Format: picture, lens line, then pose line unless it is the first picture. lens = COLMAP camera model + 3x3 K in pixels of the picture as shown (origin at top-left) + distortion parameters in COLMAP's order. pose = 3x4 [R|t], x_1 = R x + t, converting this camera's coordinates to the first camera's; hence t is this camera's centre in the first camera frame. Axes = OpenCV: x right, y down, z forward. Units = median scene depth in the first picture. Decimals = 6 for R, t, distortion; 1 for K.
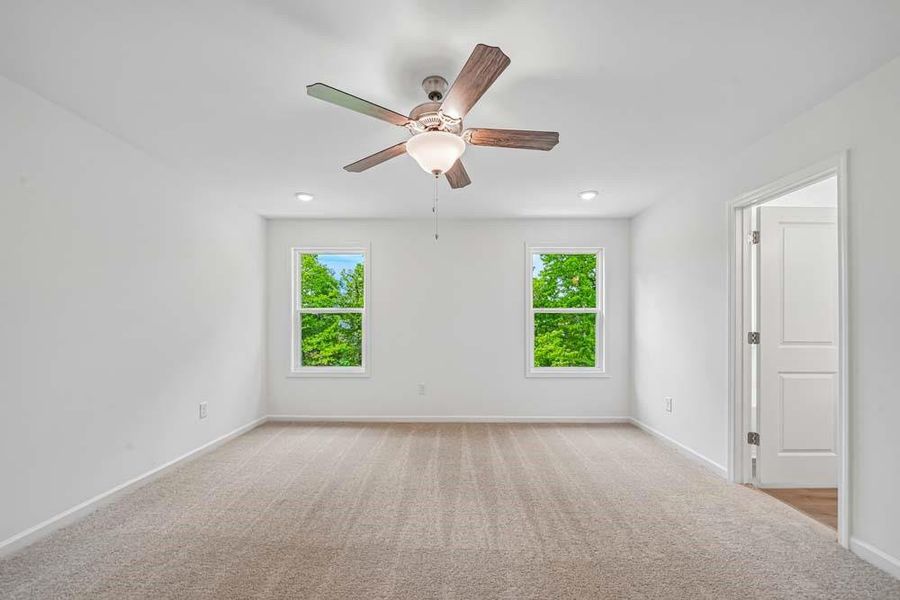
lens RADIAL K [[364.1, 0, 452.4], [0, 364.1, 319.2], [0, 0, 1]] dist [-0.000236, 0.000014]
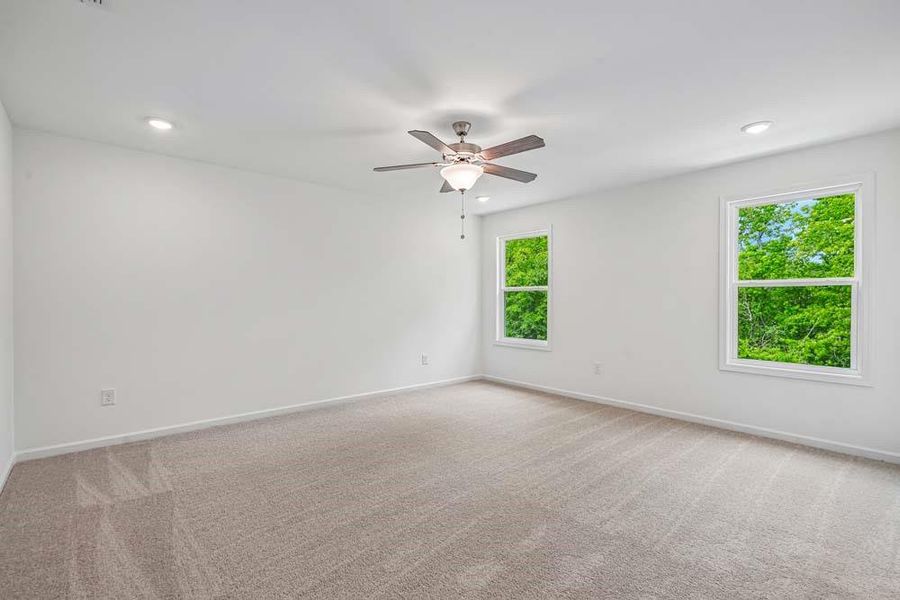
lens RADIAL K [[442.6, 0, 450.0], [0, 442.6, 300.0], [0, 0, 1]] dist [-0.001213, -0.000021]
pose [[0.647272, 0.001533, -0.762258, 0.645963], [0.006968, 0.999944, 0.007928, -0.001781], [0.762228, -0.010443, 0.647225, -0.063796]]
